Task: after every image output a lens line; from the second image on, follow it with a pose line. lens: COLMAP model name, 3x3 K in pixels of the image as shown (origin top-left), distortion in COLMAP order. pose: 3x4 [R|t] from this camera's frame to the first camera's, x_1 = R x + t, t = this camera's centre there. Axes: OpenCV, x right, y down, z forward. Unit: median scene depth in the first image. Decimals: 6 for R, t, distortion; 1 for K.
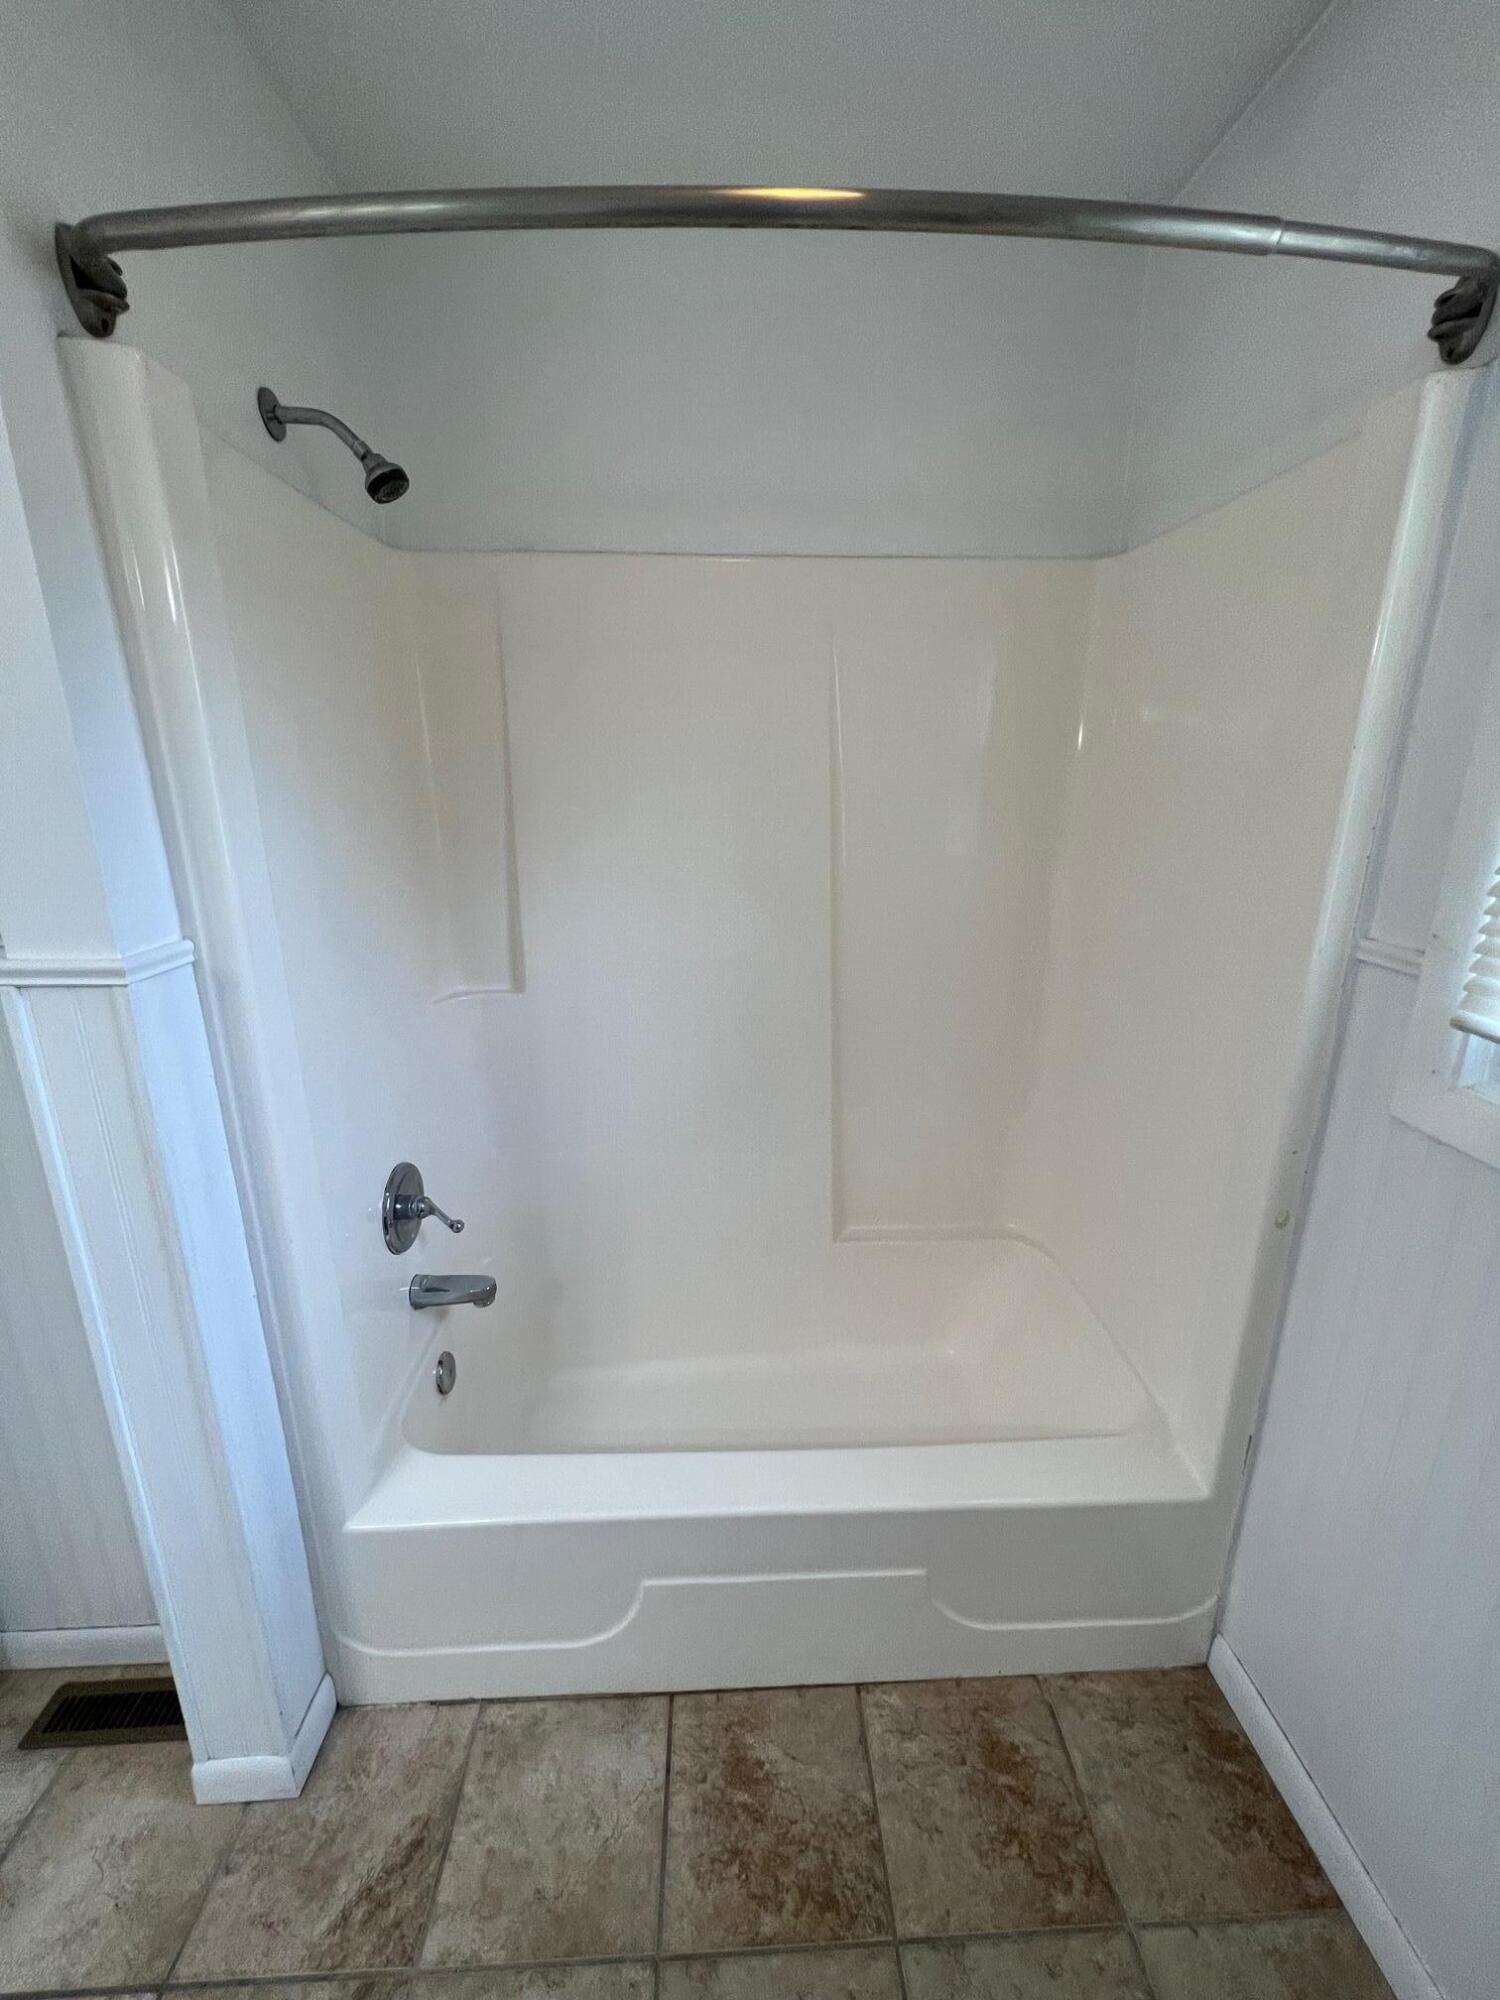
lens RADIAL K [[800.3, 0, 750.6], [0, 800.3, 995.9], [0, 0, 1]] dist [-0.001040, 0.000465]
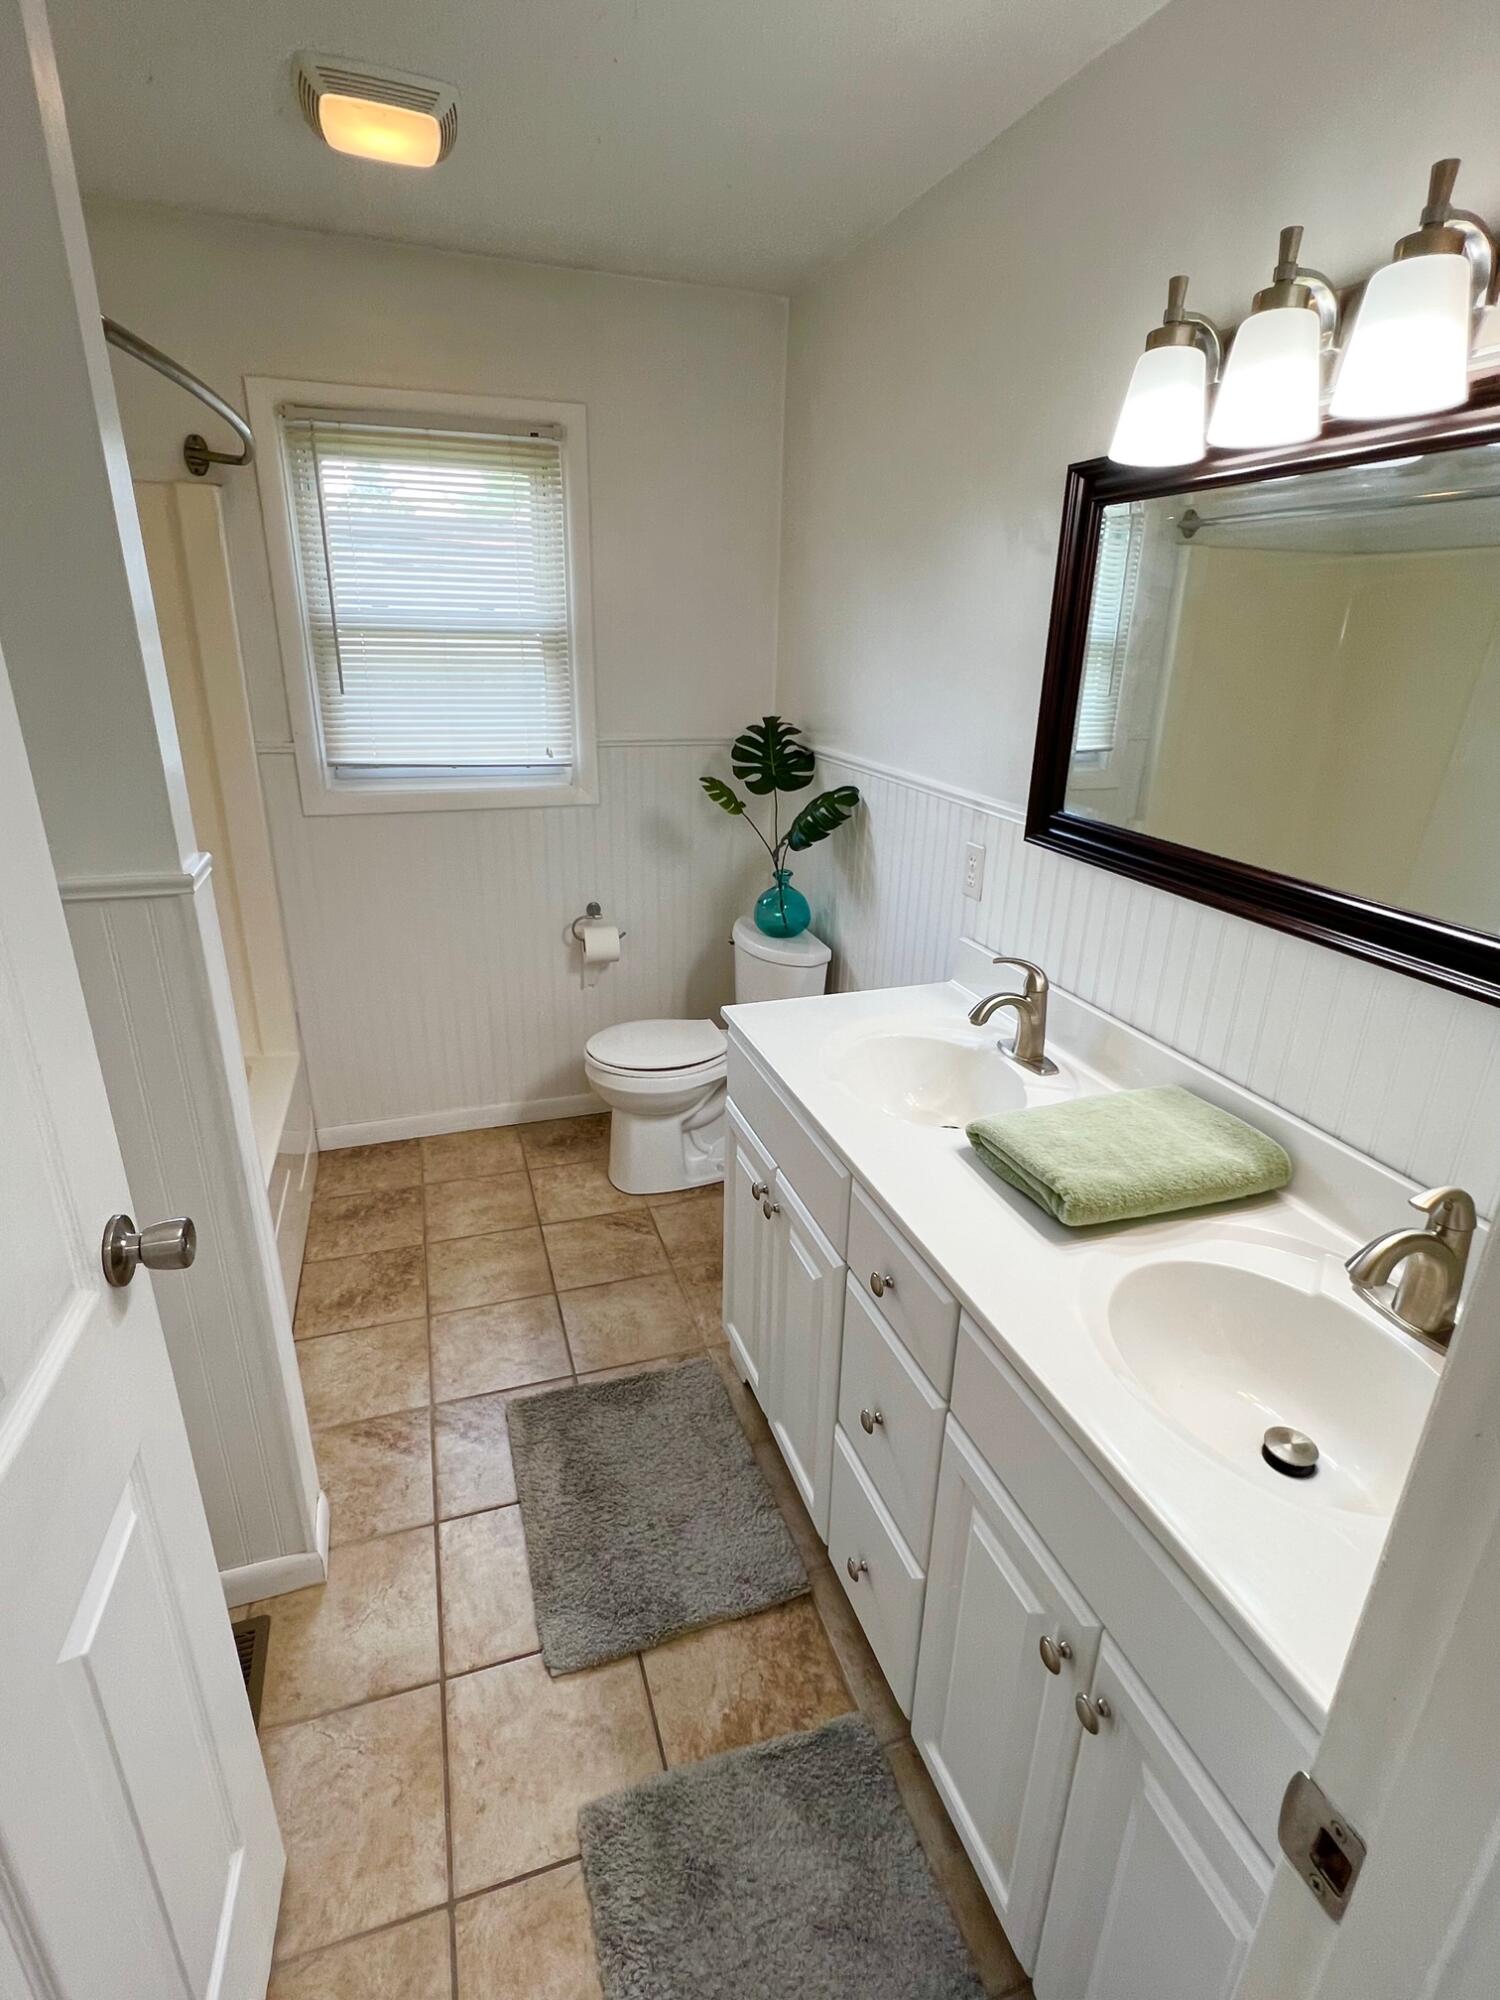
lens RADIAL K [[973.8, 0, 749.7], [0, 973.8, 990.6], [0, 0, 1]] dist [0.000100, -0.000130]
pose [[-0.274830, -0.345695, 0.897198, -1.894484], [0.236903, 0.880016, 0.411642, -0.219940], [-0.931851, 0.325680, -0.159958, 0.361435]]
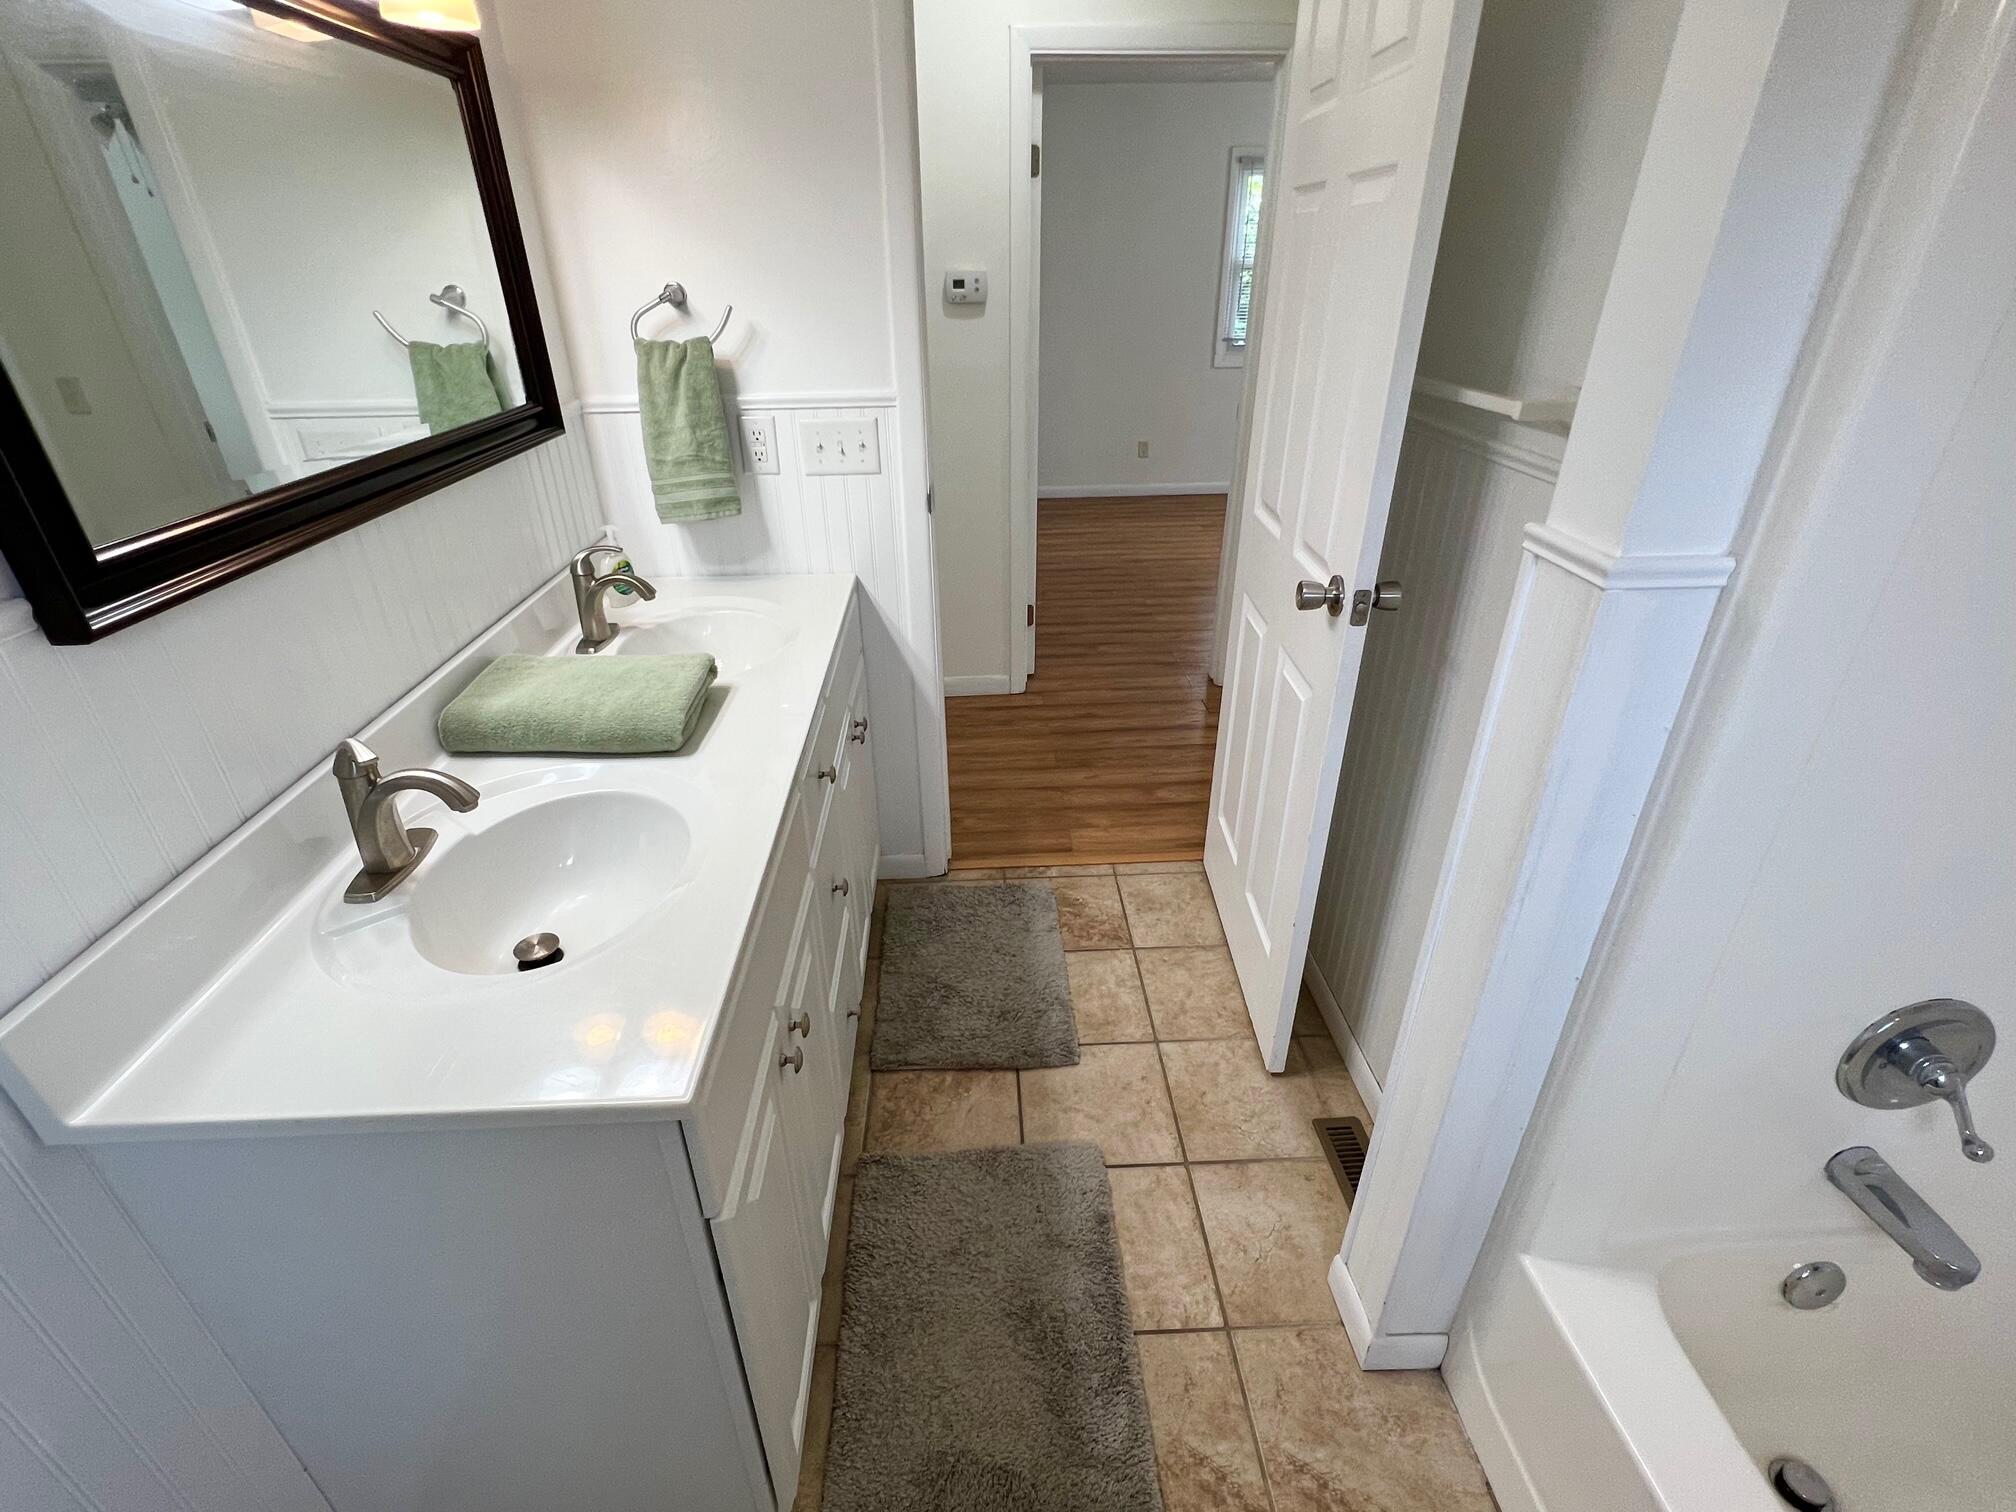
lens RADIAL K [[924.2, 0, 1009.0], [0, 924.2, 750.8], [0, 0, 1]] dist [0.001419, 0.001392]
pose [[0.001131, 0.462403, -0.886669, 0.130520], [-0.262286, 0.855765, 0.445952, -0.103960], [0.964990, 0.232056, 0.122250, 0.229566]]
